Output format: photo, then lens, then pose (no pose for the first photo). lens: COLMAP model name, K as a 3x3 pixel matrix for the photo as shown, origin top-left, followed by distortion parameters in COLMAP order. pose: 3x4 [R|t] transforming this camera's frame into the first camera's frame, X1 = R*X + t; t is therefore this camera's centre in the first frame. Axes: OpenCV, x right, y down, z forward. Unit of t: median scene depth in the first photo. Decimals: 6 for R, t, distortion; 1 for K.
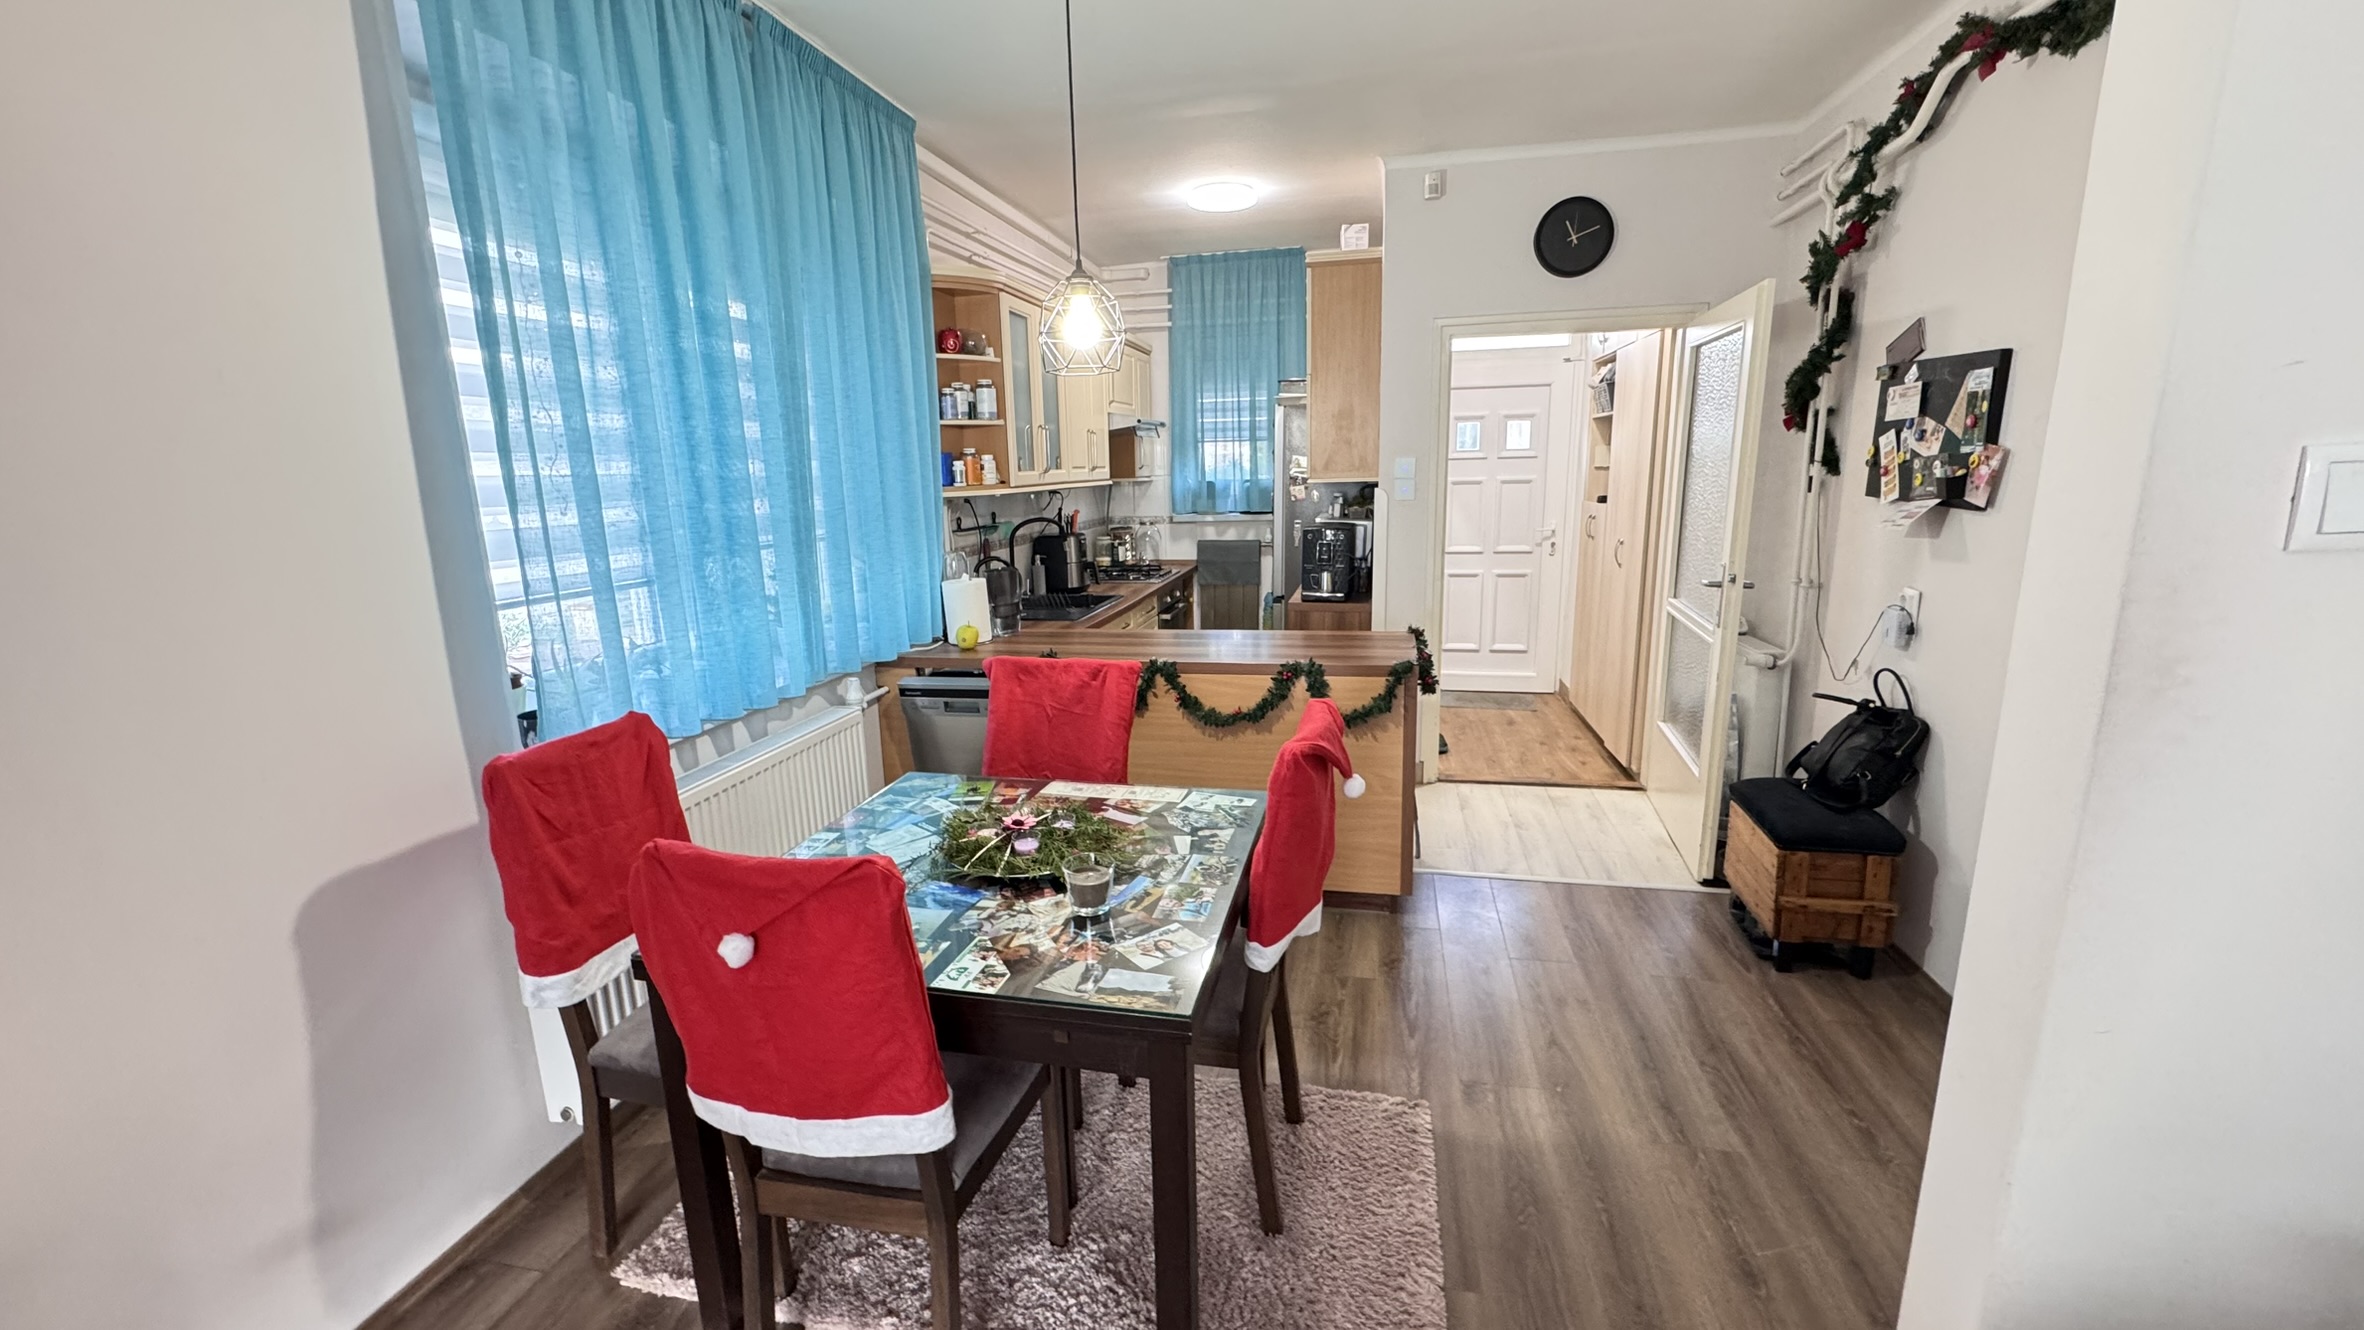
lens RADIAL K [[945.6, 0, 1182.0], [0, 945.6, 665.0], [0, 0, 1]] dist [-0.000672, 0.000035]
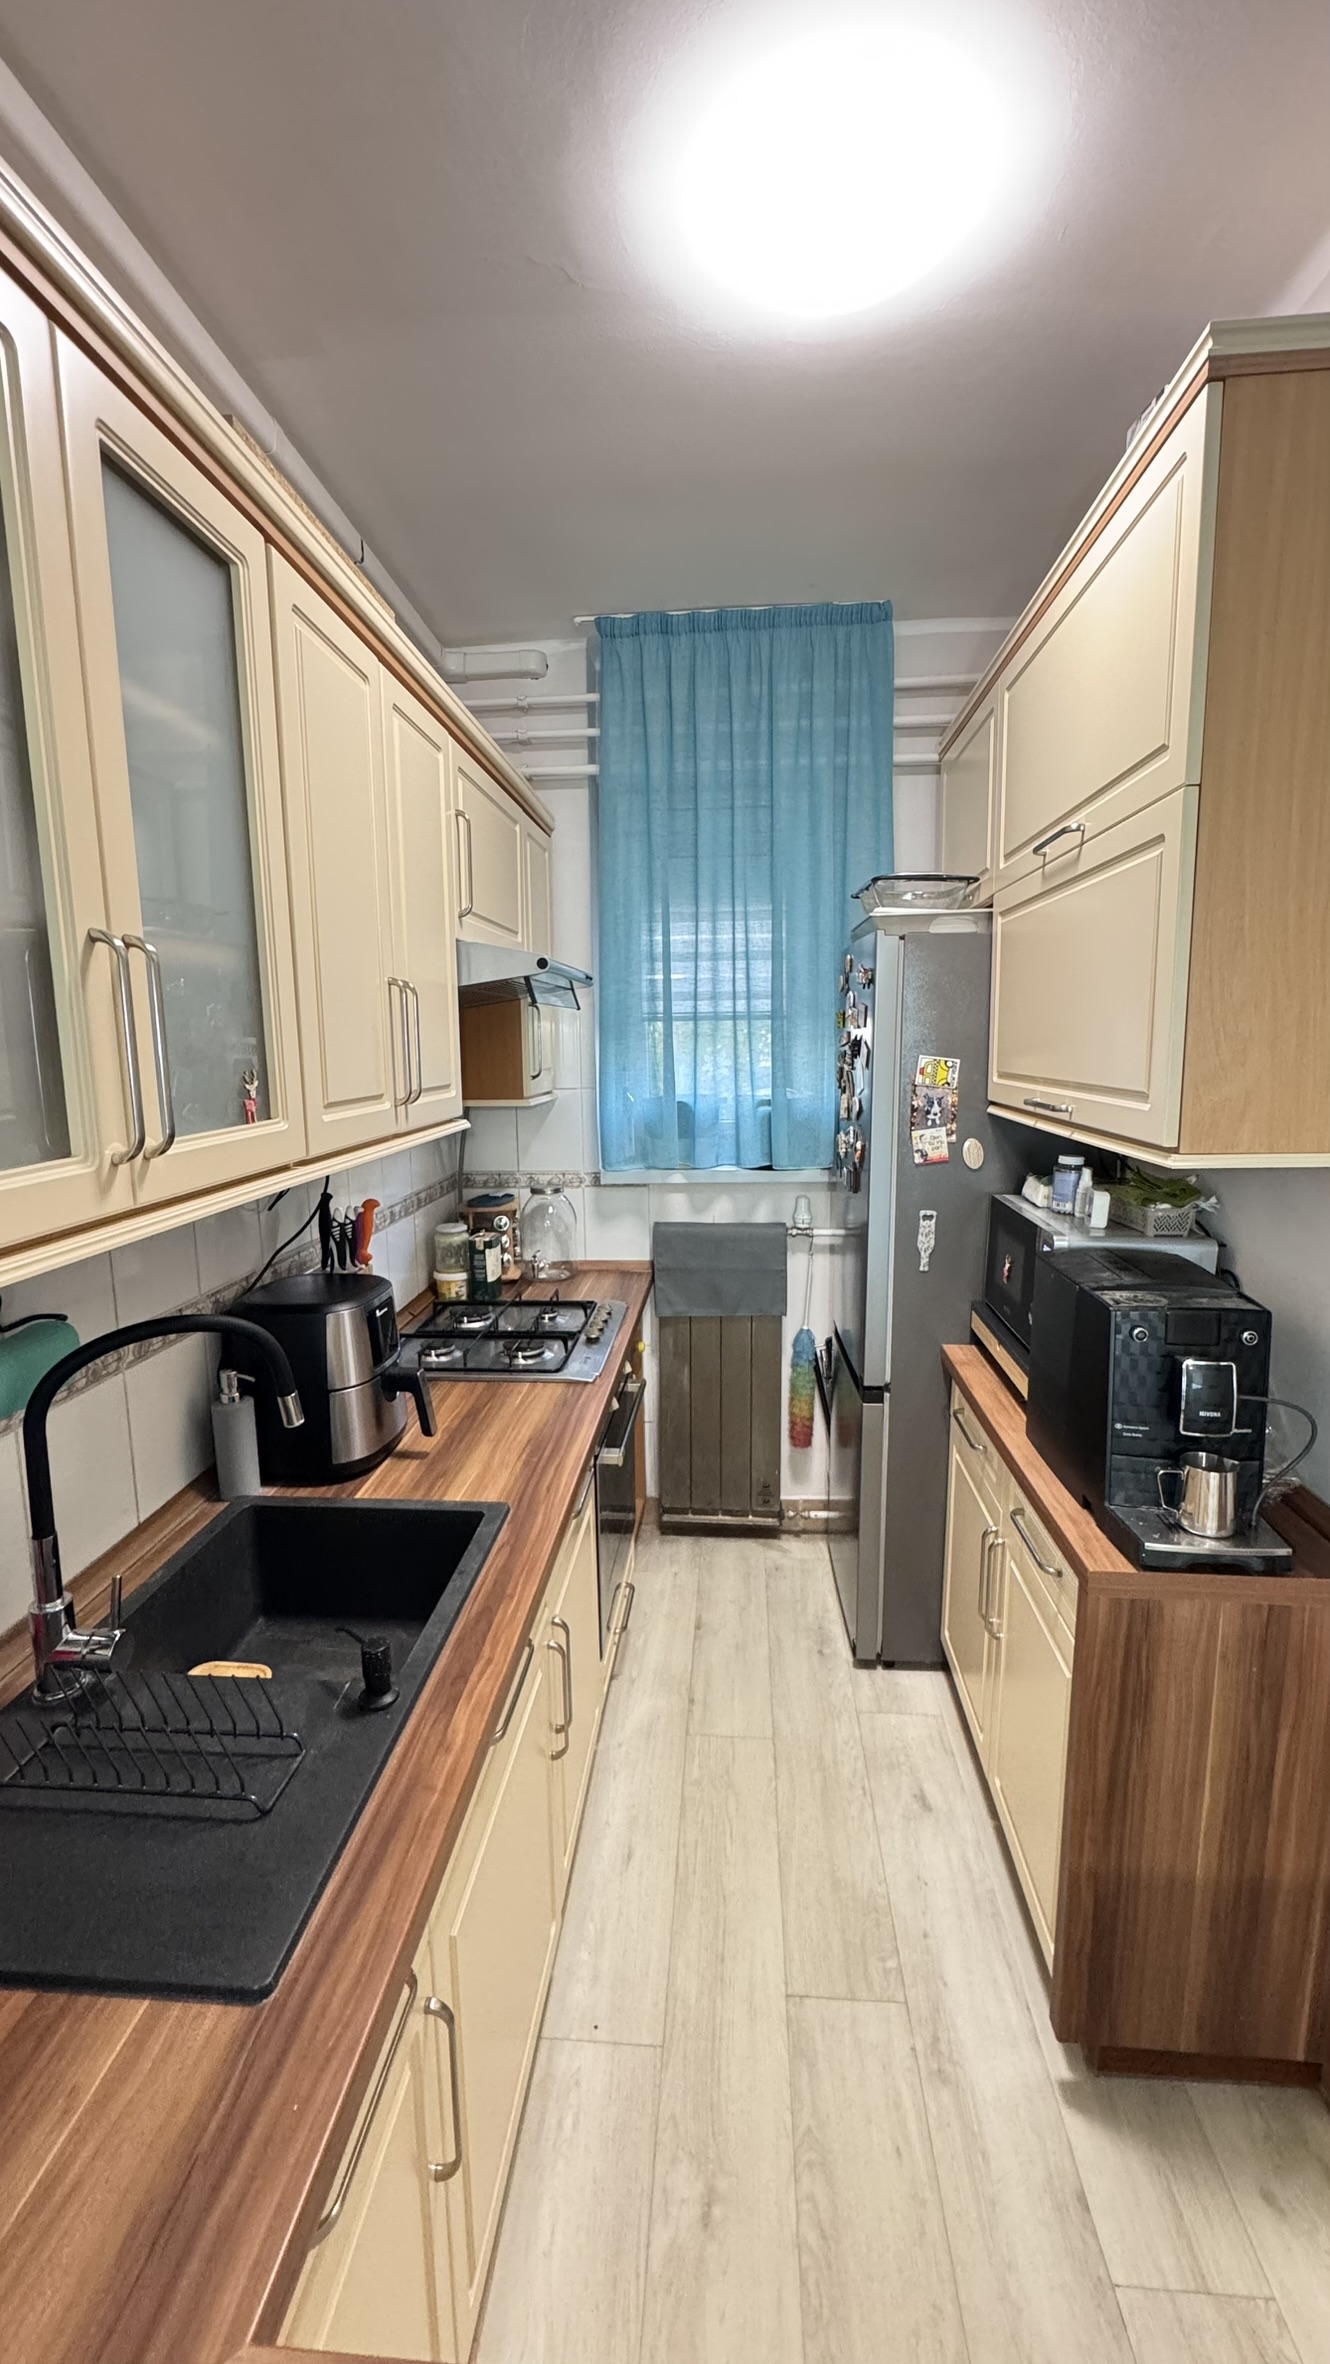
lens RADIAL K [[945.6, 0, 665.0], [0, 945.6, 1182.0], [0, 0, 1]] dist [-0.000672, 0.000035]
pose [[0.991612, -0.012595, 0.128637, -0.048536], [0.020544, 0.997947, -0.060658, -0.155552], [-0.127609, 0.062792, 0.989835, 0.659818]]
